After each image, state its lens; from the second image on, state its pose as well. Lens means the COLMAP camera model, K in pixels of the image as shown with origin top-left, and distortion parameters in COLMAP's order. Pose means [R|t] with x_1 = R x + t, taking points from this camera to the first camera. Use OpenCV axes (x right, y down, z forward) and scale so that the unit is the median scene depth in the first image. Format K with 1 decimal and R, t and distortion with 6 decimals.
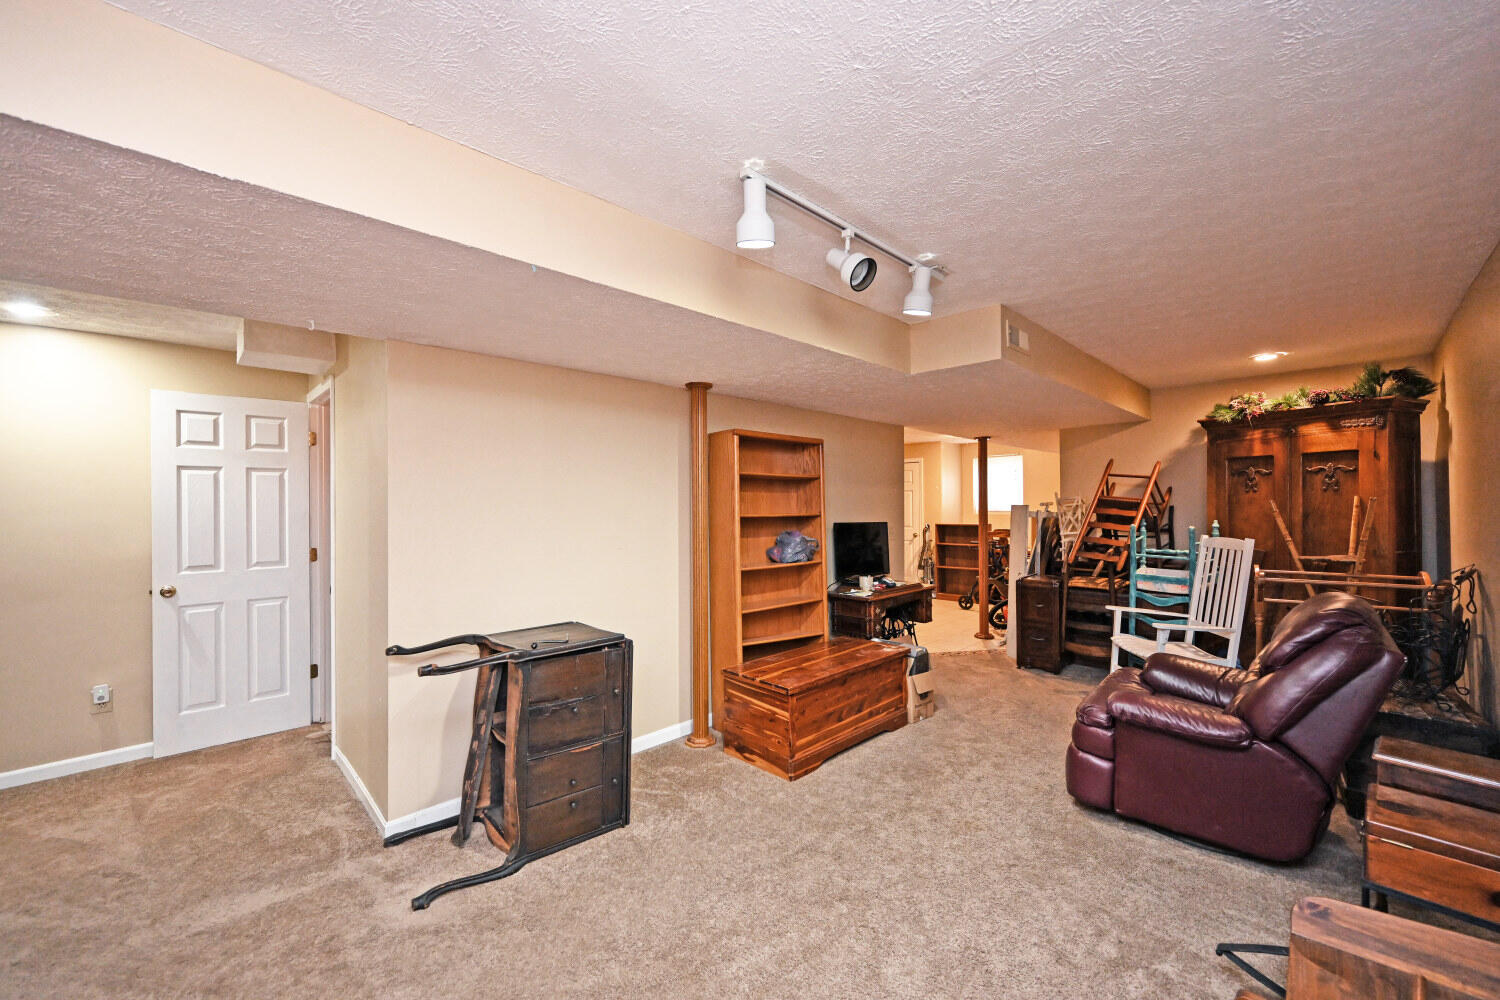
lens RADIAL K [[588.8, 0, 748.9], [0, 588.8, 503.1], [0, 0, 1]] dist [0.000357, 0.000571]
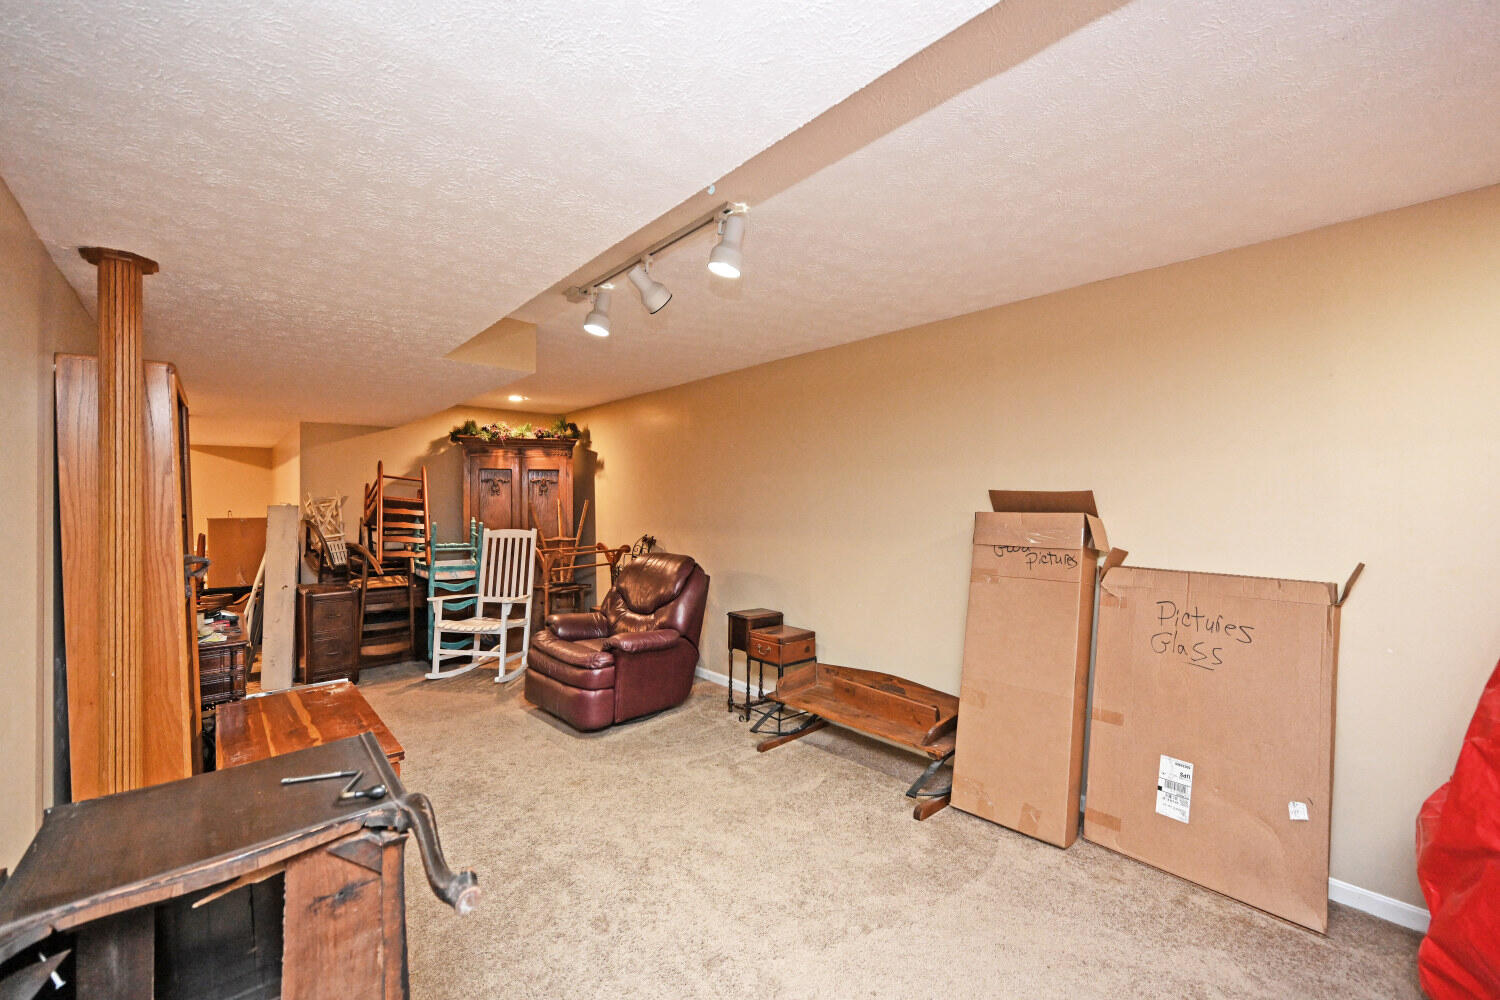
lens RADIAL K [[588.8, 0, 753.3], [0, 588.8, 498.1], [0, 0, 1]] dist [0.000357, 0.000571]
pose [[0.033764, 0.011152, 0.999368, -0.453368], [0.002558, 0.999934, -0.011245, 0.003709], [-0.999427, 0.002936, 0.033733, 0.365605]]
